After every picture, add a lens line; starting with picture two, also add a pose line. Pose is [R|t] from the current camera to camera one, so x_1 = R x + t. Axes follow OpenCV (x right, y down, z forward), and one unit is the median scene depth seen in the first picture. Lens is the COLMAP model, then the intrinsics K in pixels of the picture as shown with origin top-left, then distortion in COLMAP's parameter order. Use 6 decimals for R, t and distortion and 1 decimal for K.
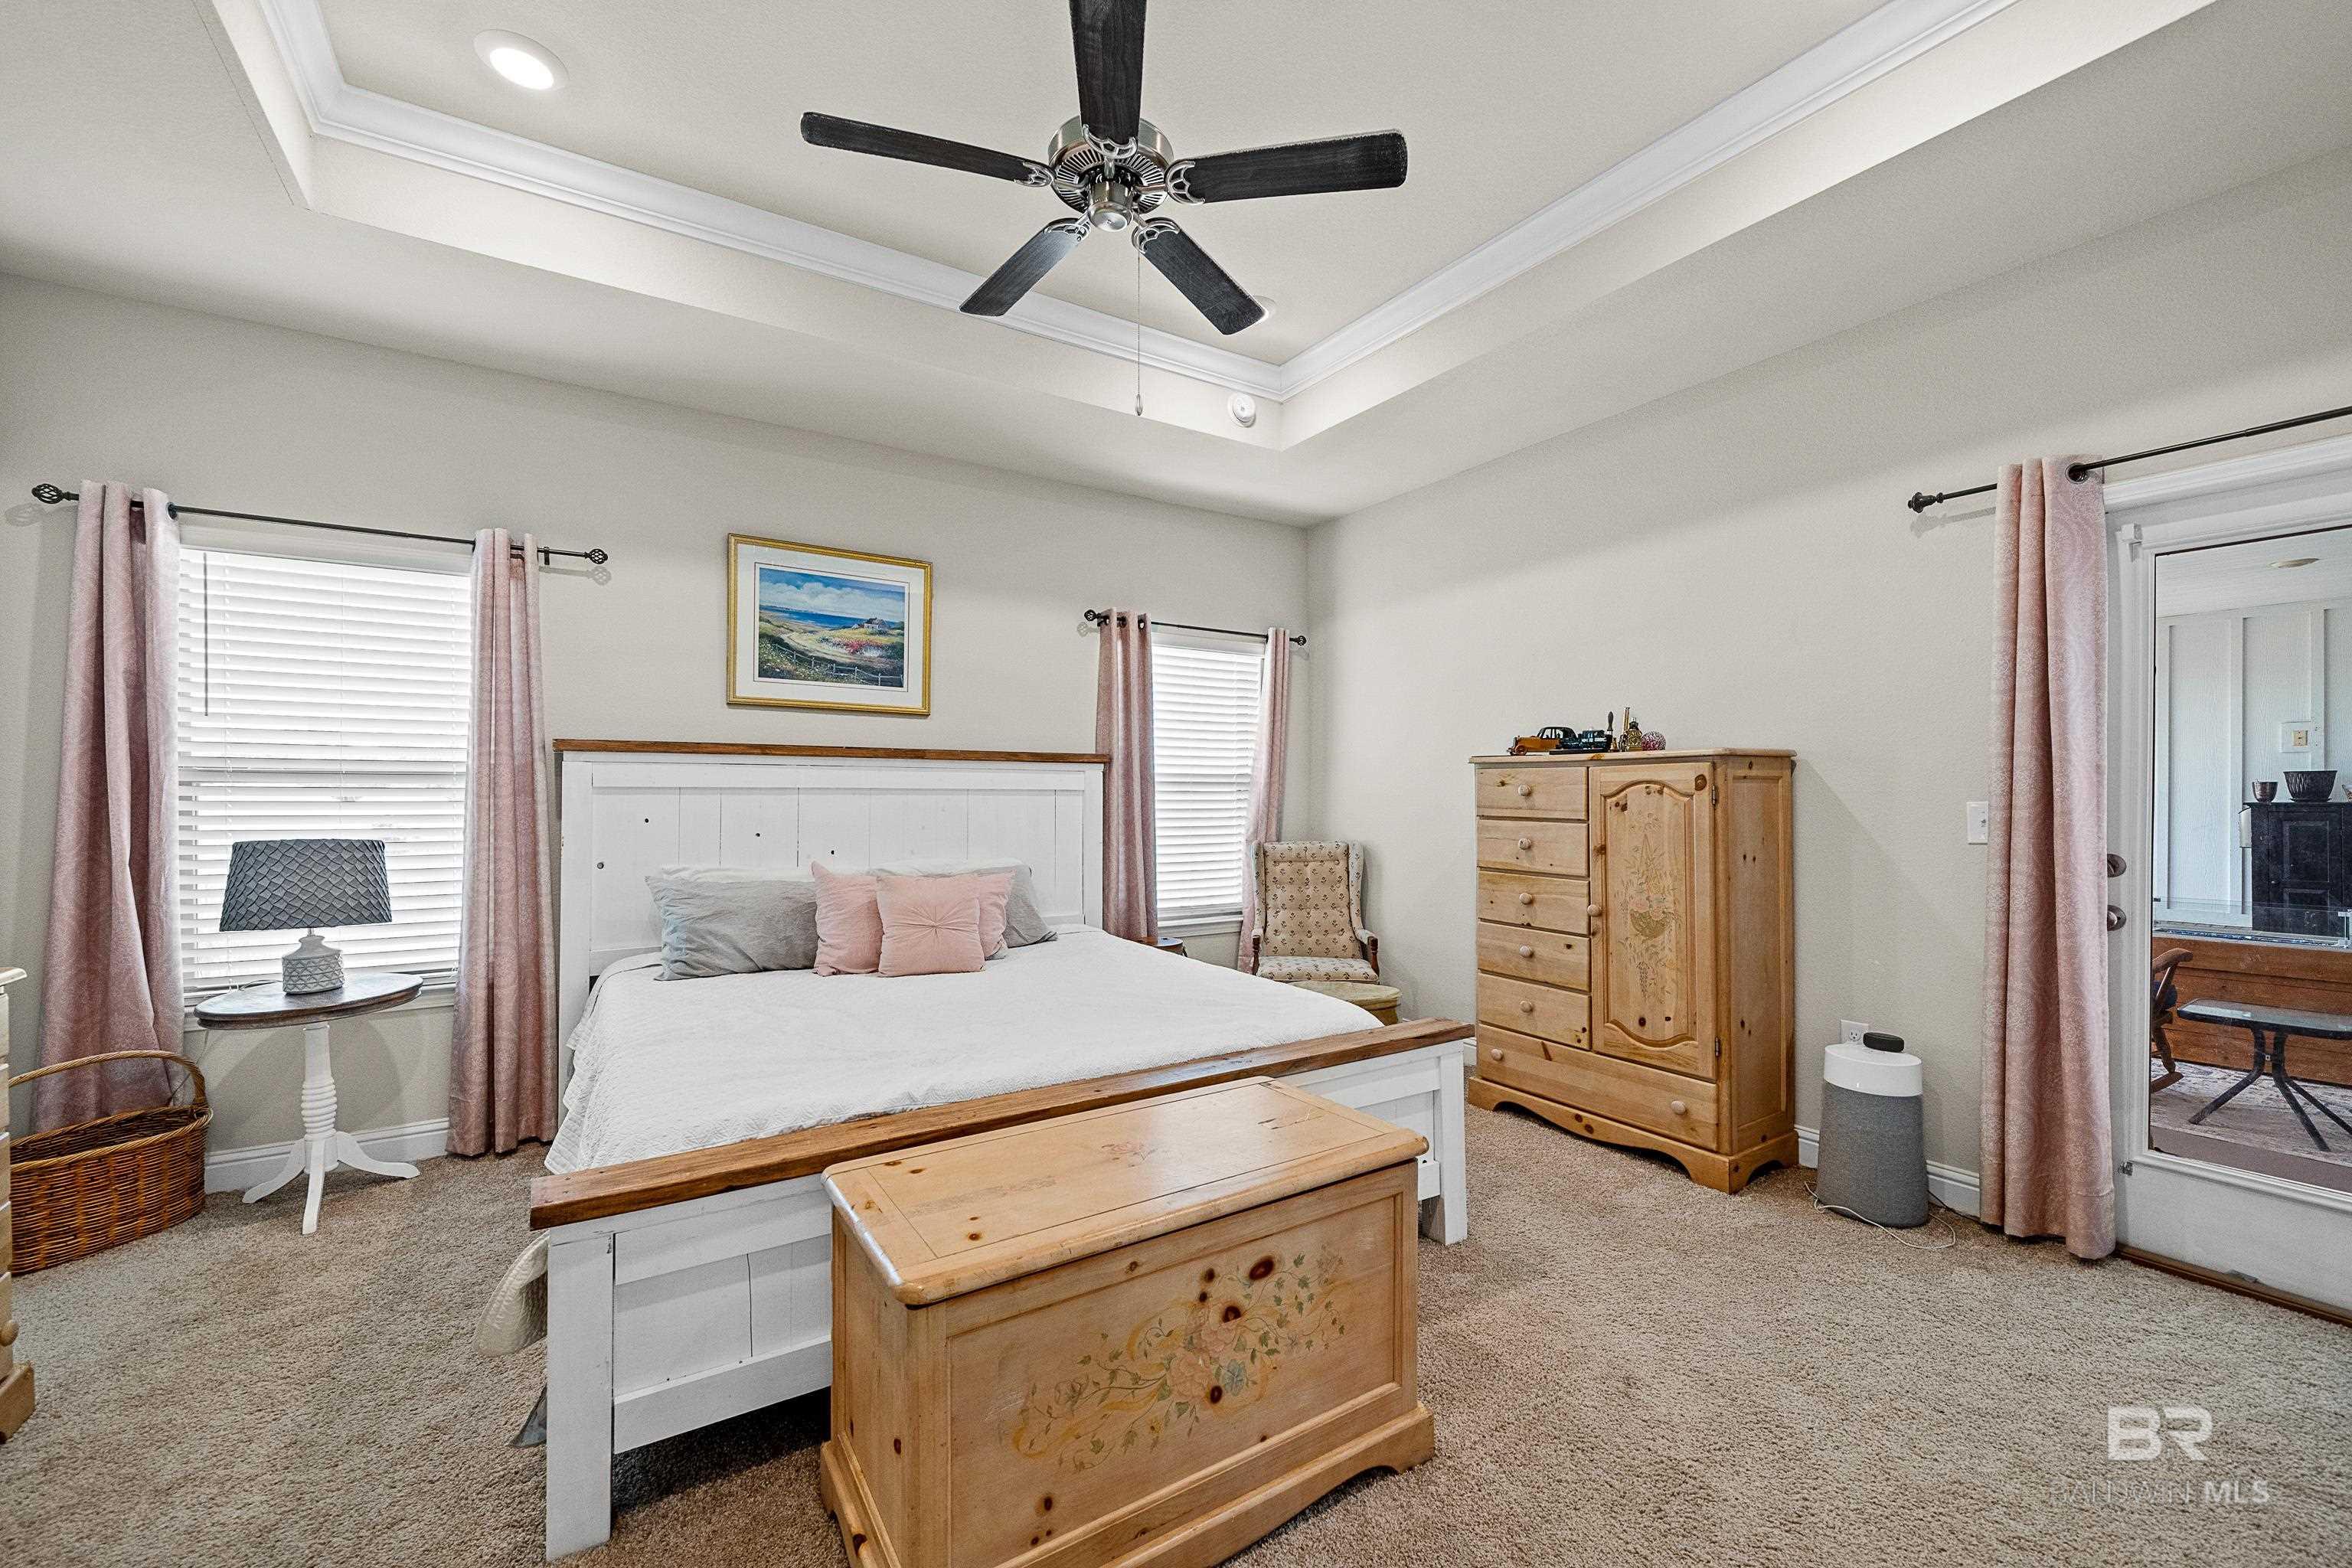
lens RADIAL K [[940.5, 0, 1176.0], [0, 940.5, 776.7], [0, 0, 1]] dist [-0.001870, -0.000104]
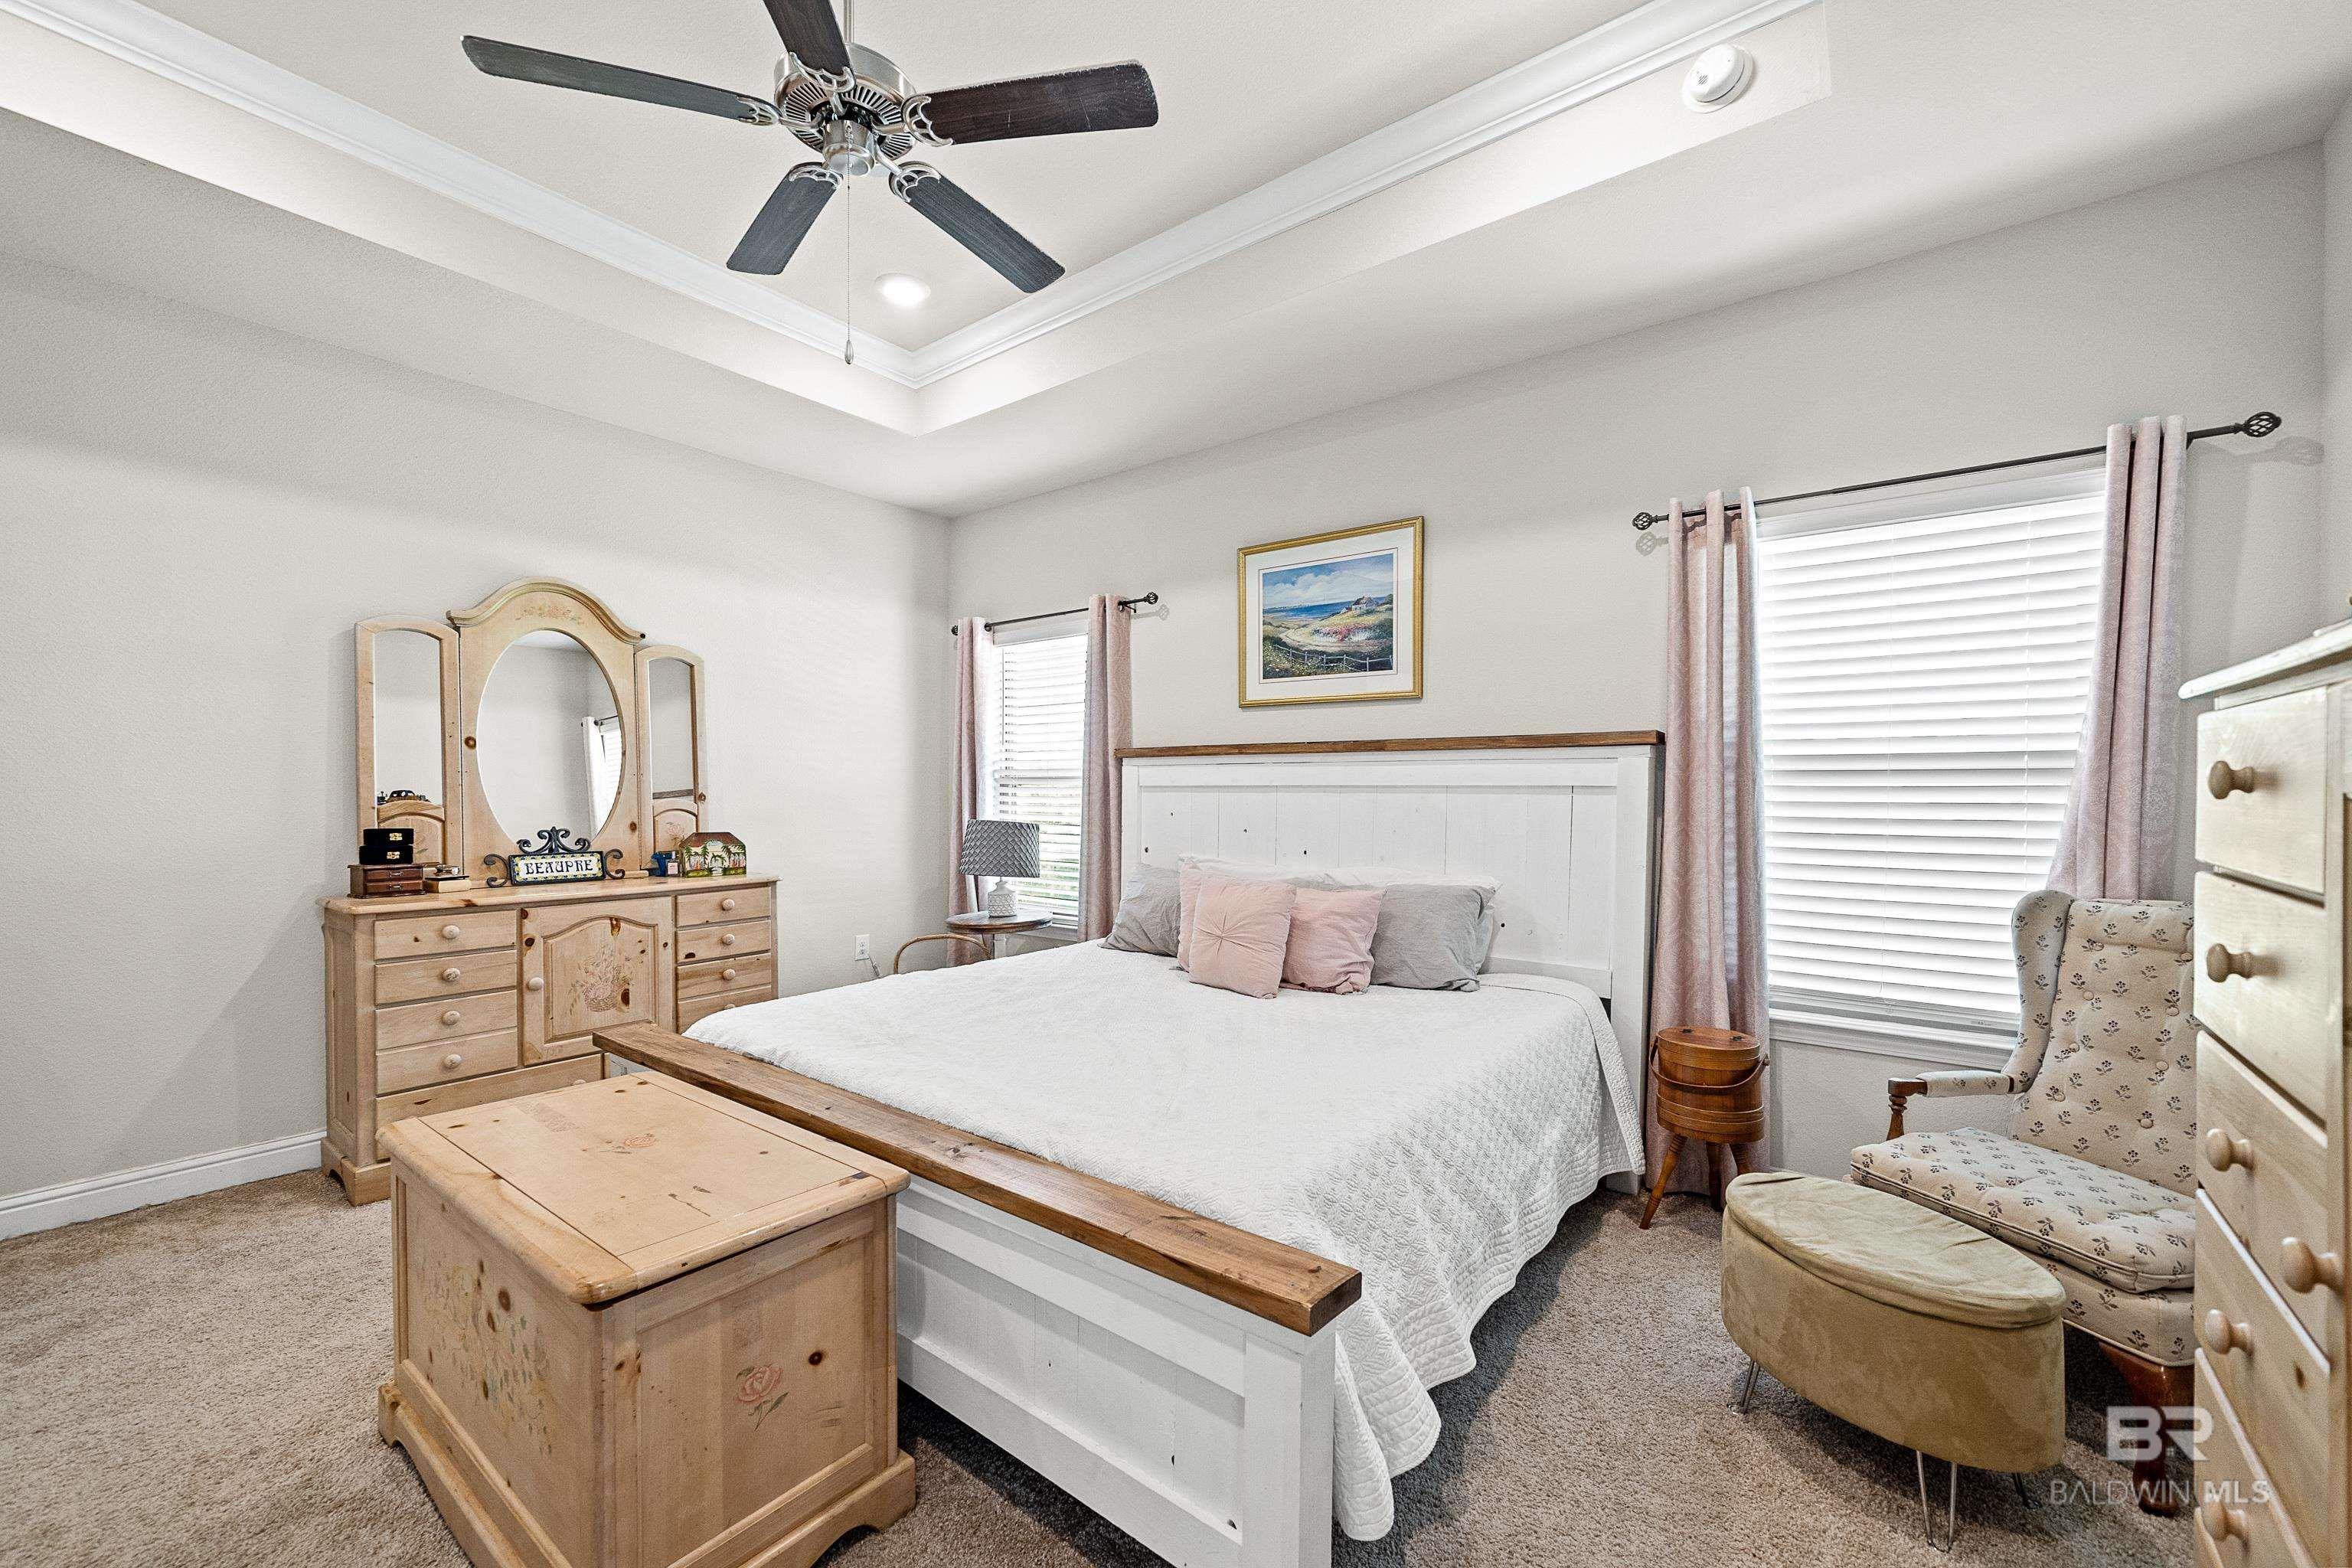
lens RADIAL K [[945.0, 0, 1171.4], [0, 945.0, 787.3], [0, 0, 1]] dist [-0.001454, -0.000194]
pose [[0.330567, -0.004276, -0.943773, 0.487142], [0.016993, 0.999855, 0.001422, 0.009636], [0.943630, -0.016508, 0.330591, 0.537862]]
